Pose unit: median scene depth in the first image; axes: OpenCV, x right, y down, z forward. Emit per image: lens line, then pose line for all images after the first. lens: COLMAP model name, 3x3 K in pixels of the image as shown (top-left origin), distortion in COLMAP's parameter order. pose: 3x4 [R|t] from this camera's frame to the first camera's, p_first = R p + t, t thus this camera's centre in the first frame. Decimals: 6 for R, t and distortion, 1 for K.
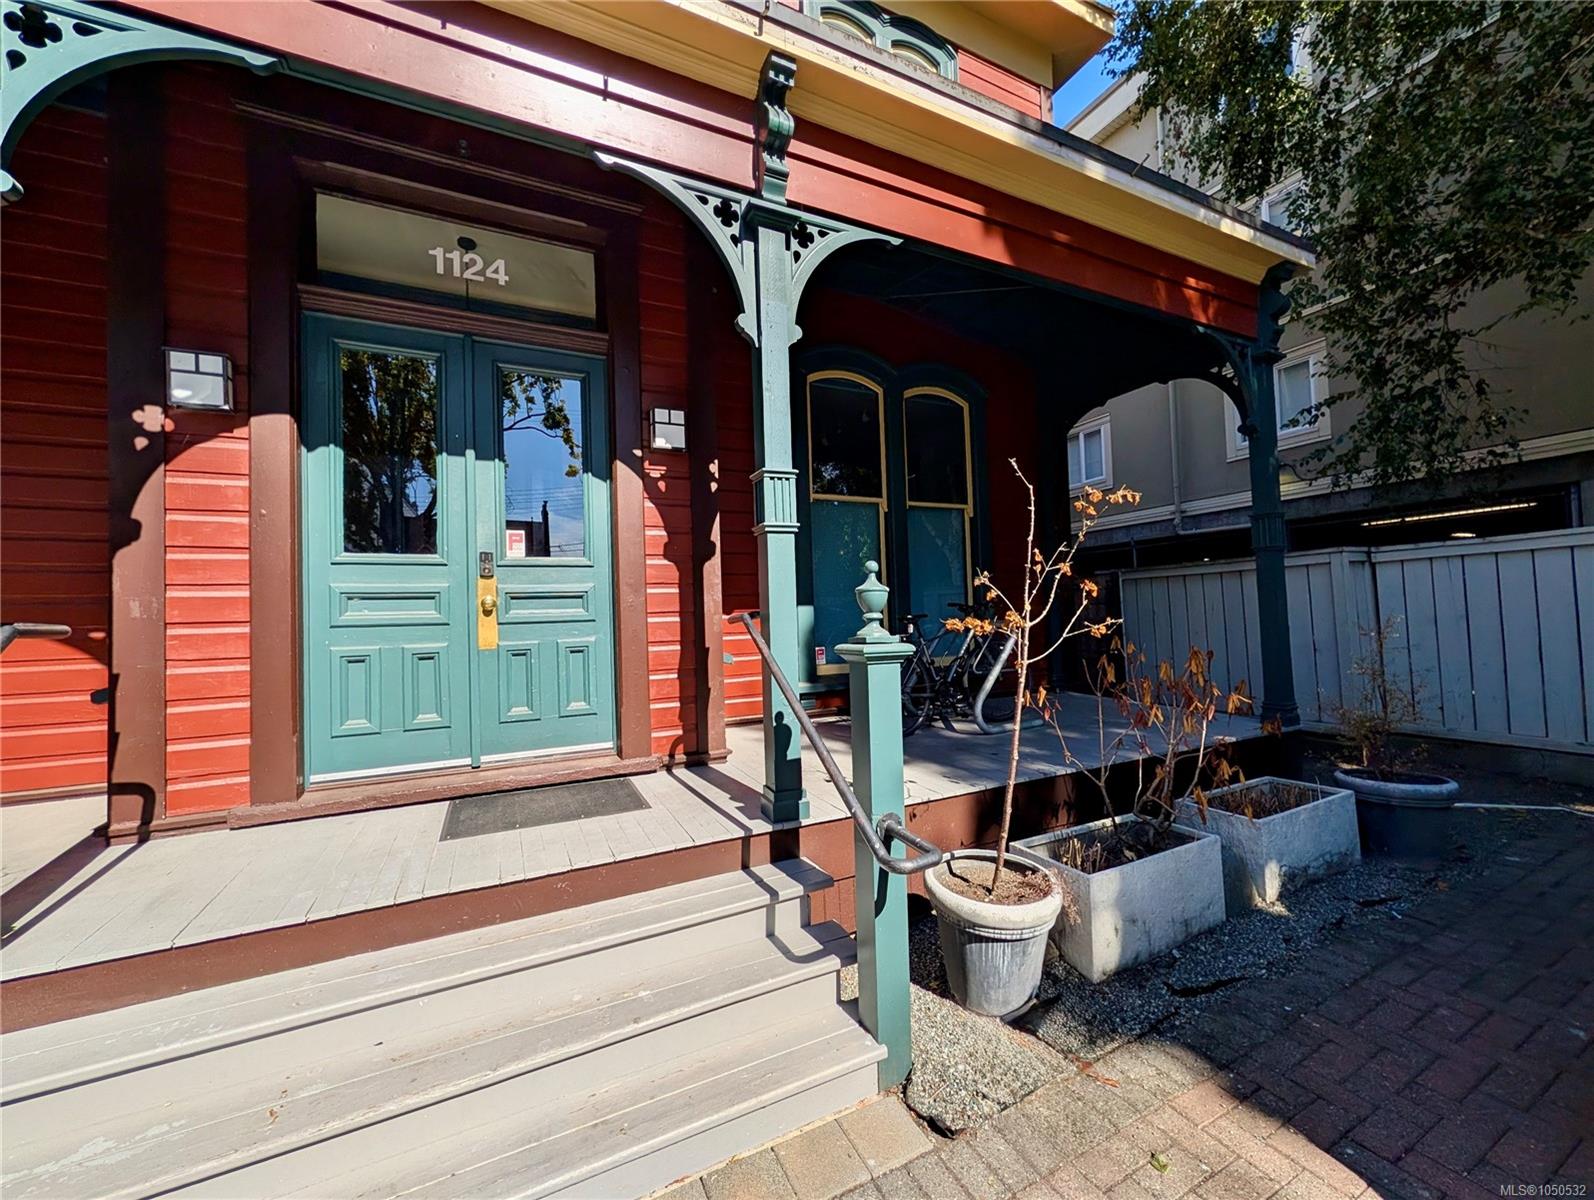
lens RADIAL K [[622.8, 0, 794.1], [0, 622.8, 604.4], [0, 0, 1]] dist [0.001634, -0.000280]
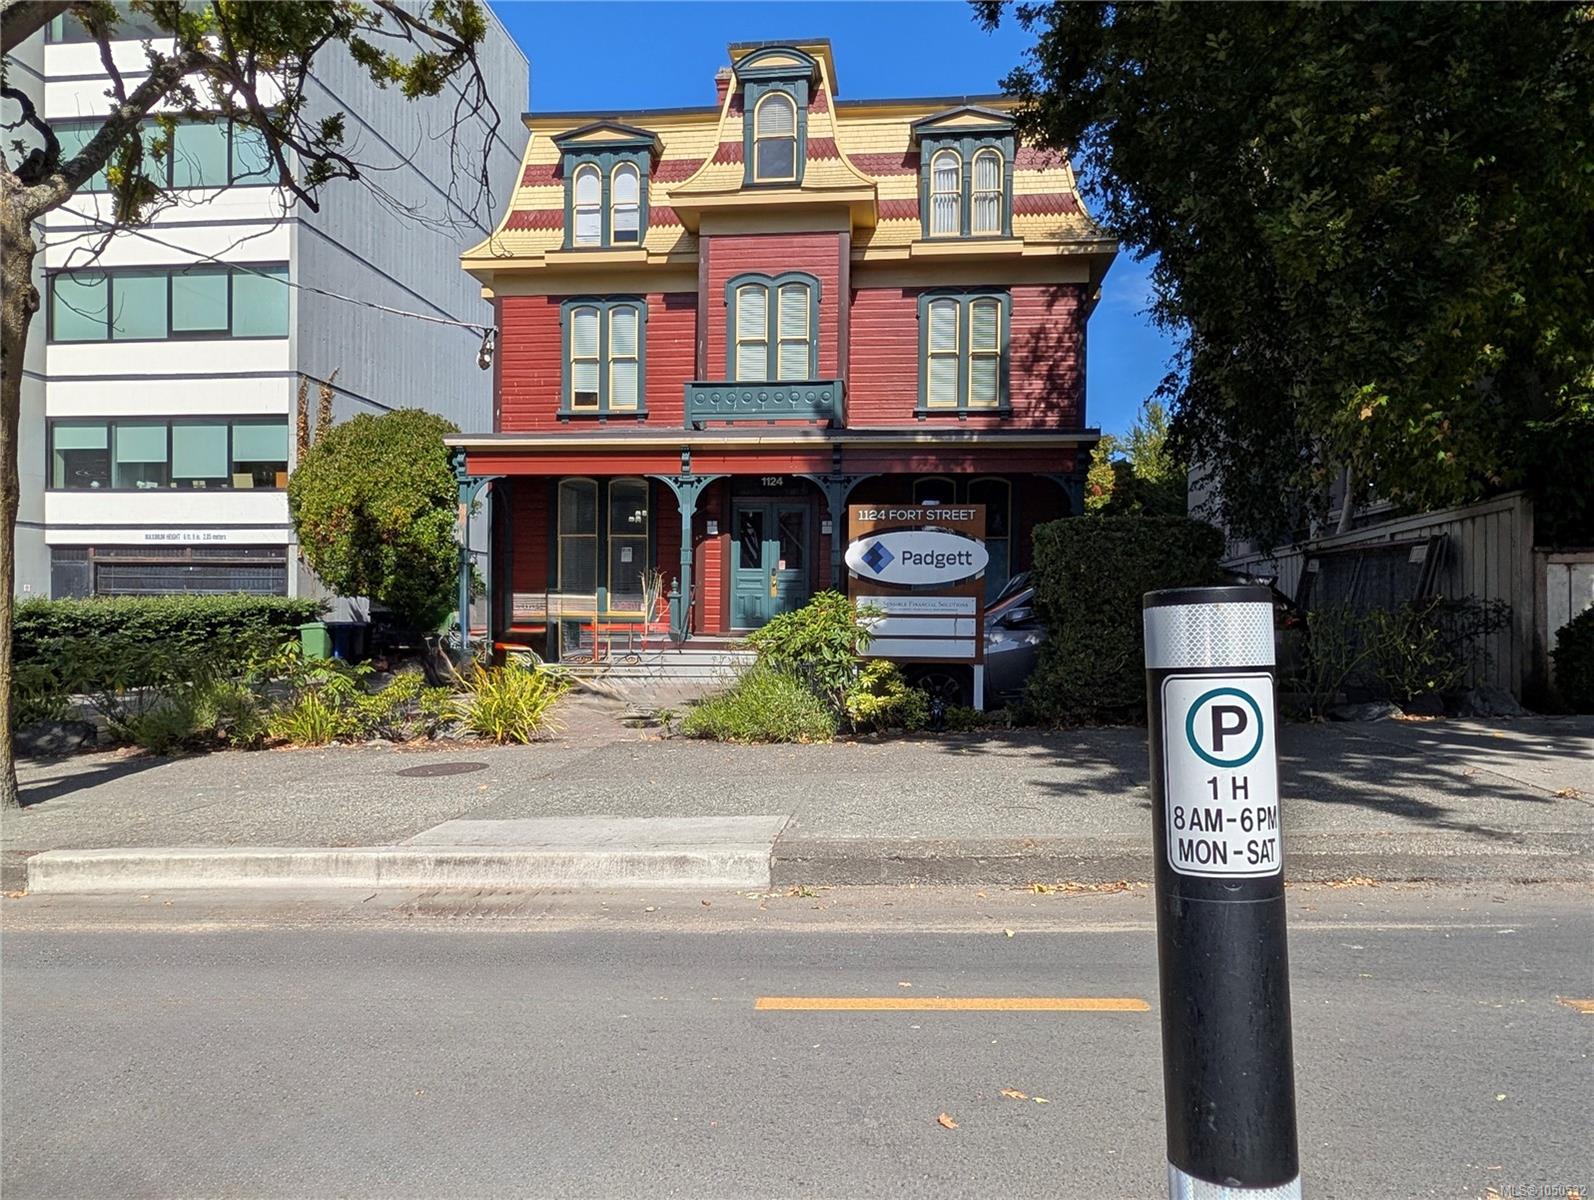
lens RADIAL K [[620.0, 0, 797.0], [0, 620.0, 600.0], [0, 0, 1]] dist [0.001047, -0.000166]
pose [[0.866251, 0.044629, -0.497613, 1.413027], [-0.024100, 0.998575, 0.047605, -0.082892], [0.499028, -0.029245, 0.866092, -2.028259]]
